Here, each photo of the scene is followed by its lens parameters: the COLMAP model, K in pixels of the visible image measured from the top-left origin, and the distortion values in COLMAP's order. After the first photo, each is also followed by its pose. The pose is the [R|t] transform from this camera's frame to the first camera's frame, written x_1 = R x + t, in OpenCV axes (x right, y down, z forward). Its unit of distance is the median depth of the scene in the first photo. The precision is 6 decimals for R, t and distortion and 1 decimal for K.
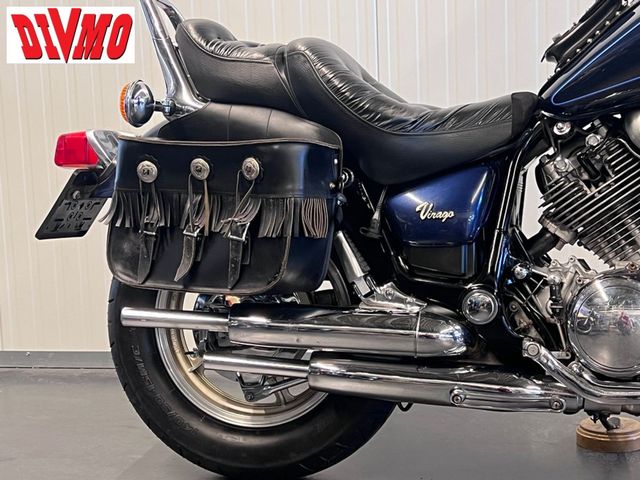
lens RADIAL K [[1095.7, 0, 322.3], [0, 1095.7, 237.4], [0, 0, 1]] dist [0.261581, -1.130897]
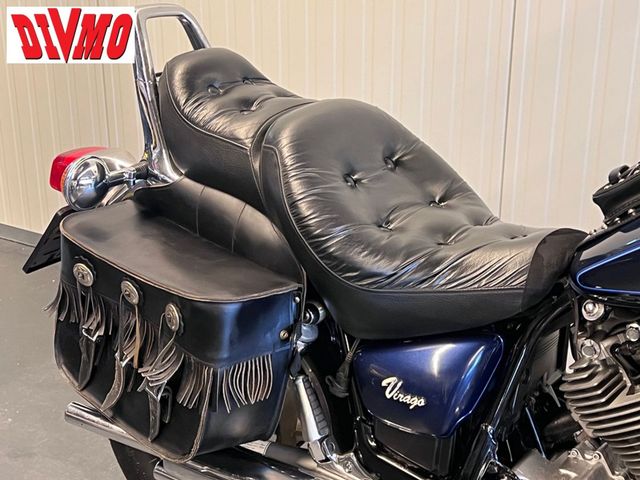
lens RADIAL K [[1095.7, 0, 322.3], [0, 1095.7, 237.4], [0, 0, 1]] dist [0.261581, -1.130897]
pose [[0.952025, 0.151992, -0.265606, 0.233766], [-0.072210, 0.955003, 0.287671, -0.342205], [0.297378, -0.254691, 0.920162, 0.287441]]
